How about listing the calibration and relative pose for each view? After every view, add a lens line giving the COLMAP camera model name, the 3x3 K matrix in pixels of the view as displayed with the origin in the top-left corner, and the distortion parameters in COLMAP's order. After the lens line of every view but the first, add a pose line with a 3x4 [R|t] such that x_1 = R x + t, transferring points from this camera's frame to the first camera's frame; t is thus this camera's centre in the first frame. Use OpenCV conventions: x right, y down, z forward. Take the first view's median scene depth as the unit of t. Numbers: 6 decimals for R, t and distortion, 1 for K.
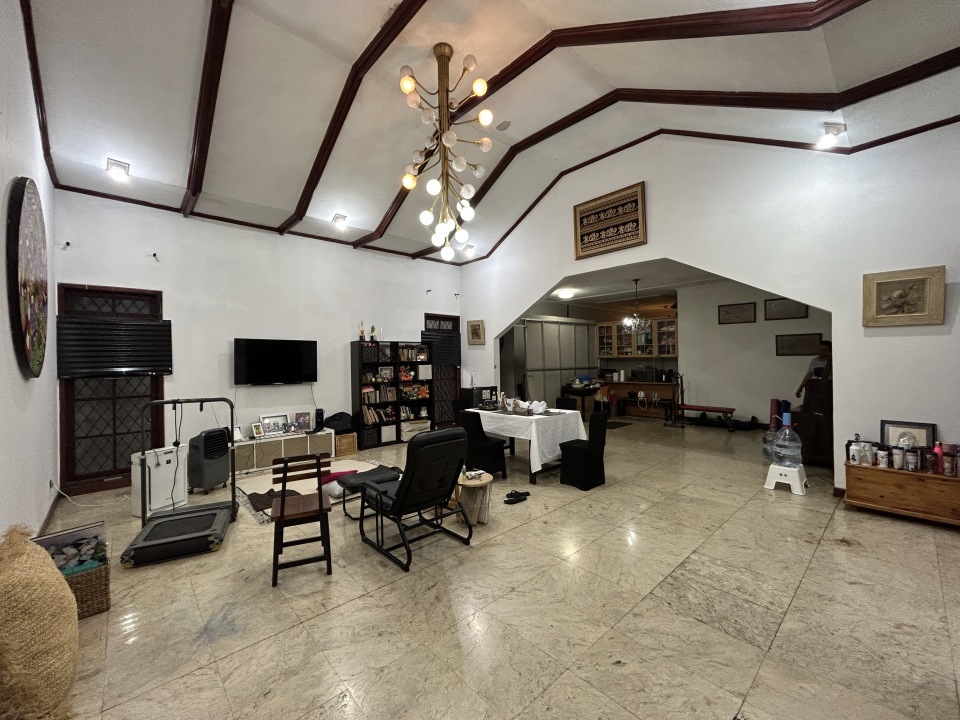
lens RADIAL K [[389.8, 0, 478.9], [0, 389.8, 360.1], [0, 0, 1]] dist [0.000194, 0.000387]
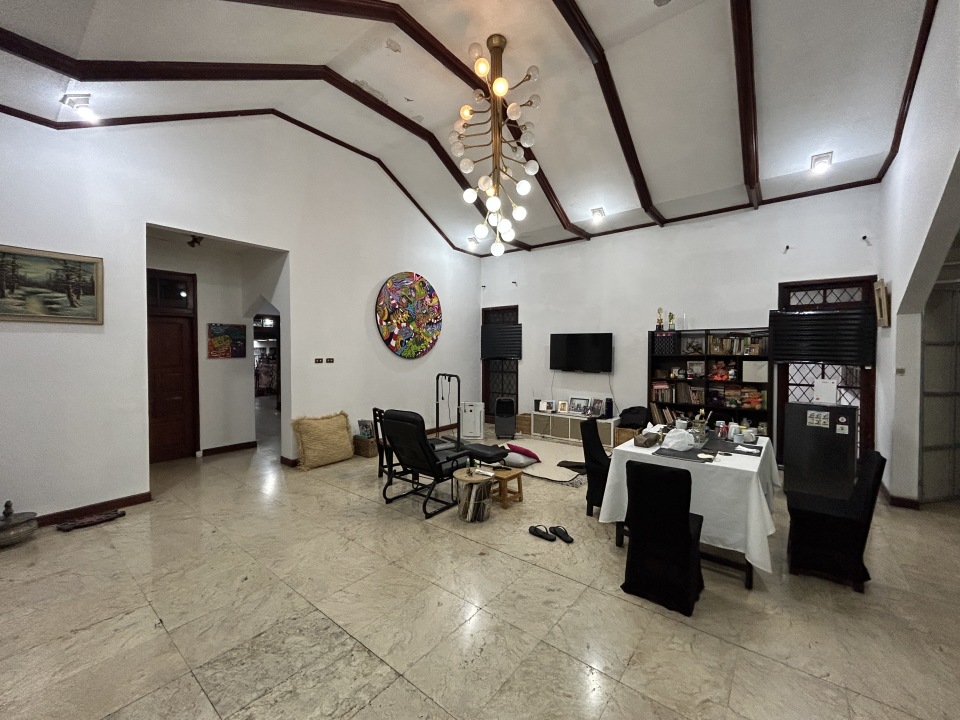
lens RADIAL K [[389.8, 0, 477.3], [0, 389.8, 358.0], [0, 0, 1]] dist [0.000194, 0.000387]
pose [[0.155349, 0.038584, -0.987106, 0.626638], [-0.002793, 0.999250, 0.038620, -0.024844], [0.987856, -0.003243, 0.155340, 0.547668]]
